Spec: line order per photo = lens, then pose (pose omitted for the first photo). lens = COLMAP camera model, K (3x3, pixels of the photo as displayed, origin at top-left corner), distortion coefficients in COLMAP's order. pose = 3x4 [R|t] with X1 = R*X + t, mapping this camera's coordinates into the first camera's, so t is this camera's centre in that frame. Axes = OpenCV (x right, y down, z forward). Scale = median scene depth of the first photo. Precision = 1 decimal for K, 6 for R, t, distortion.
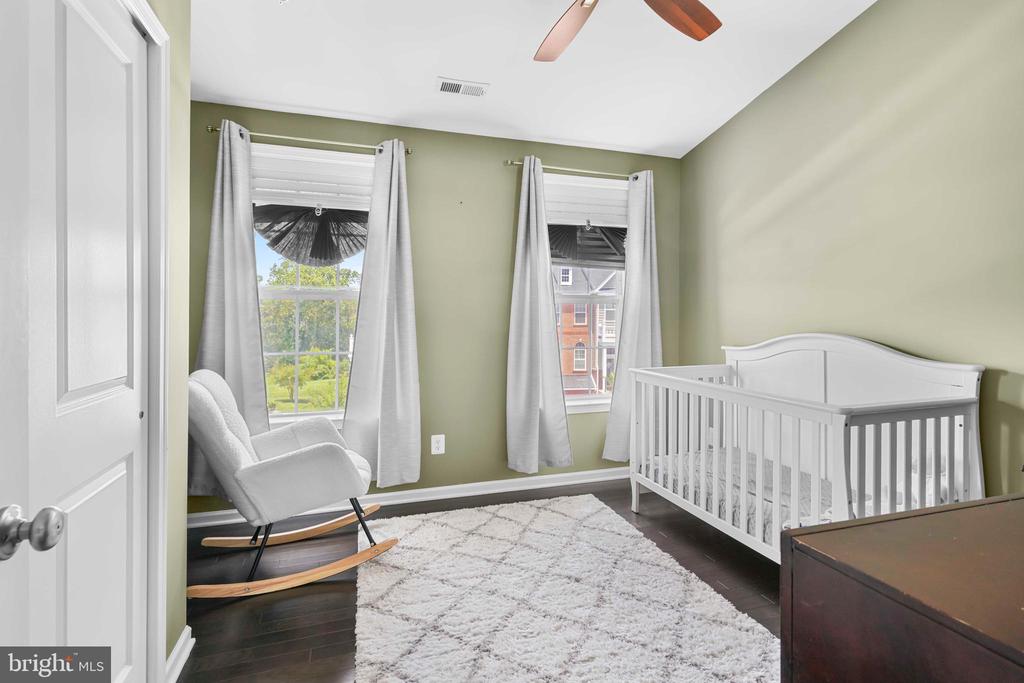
lens RADIAL K [[493.5, 0, 512.5], [0, 493.5, 339.8], [0, 0, 1]] dist [0.003564, 0.000240]
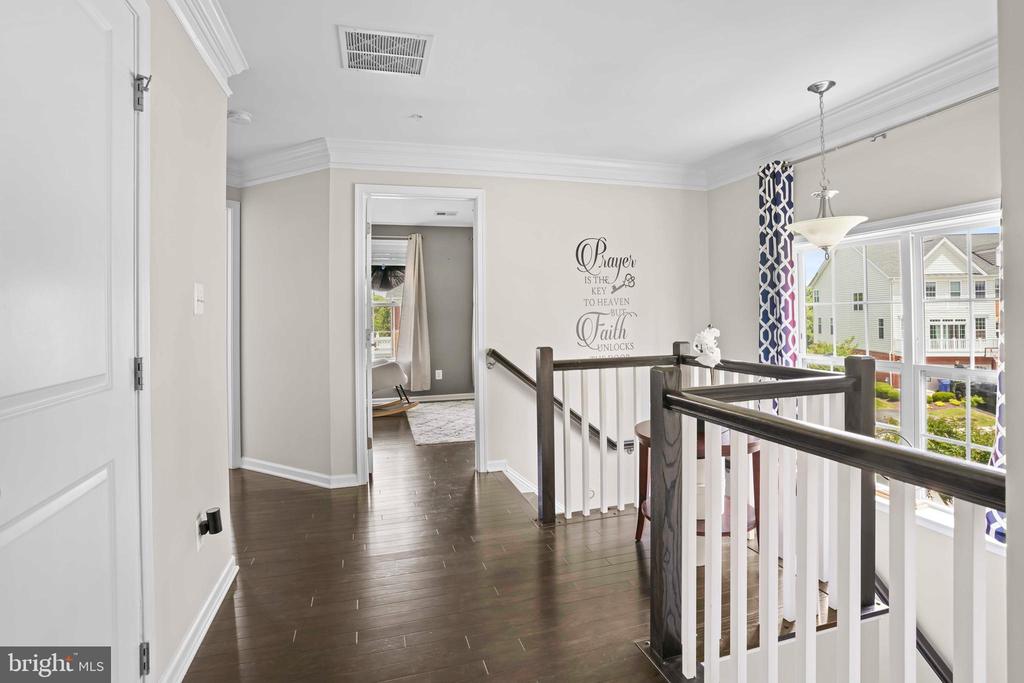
lens RADIAL K [[493.5, 0, 511.3], [0, 493.5, 336.8], [0, 0, 1]] dist [0.003564, 0.000240]
pose [[0.999345, -0.011550, -0.034310, 0.243108], [0.011732, 0.999918, 0.005113, 0.043981], [0.034248, -0.005513, 0.999398, -1.146797]]
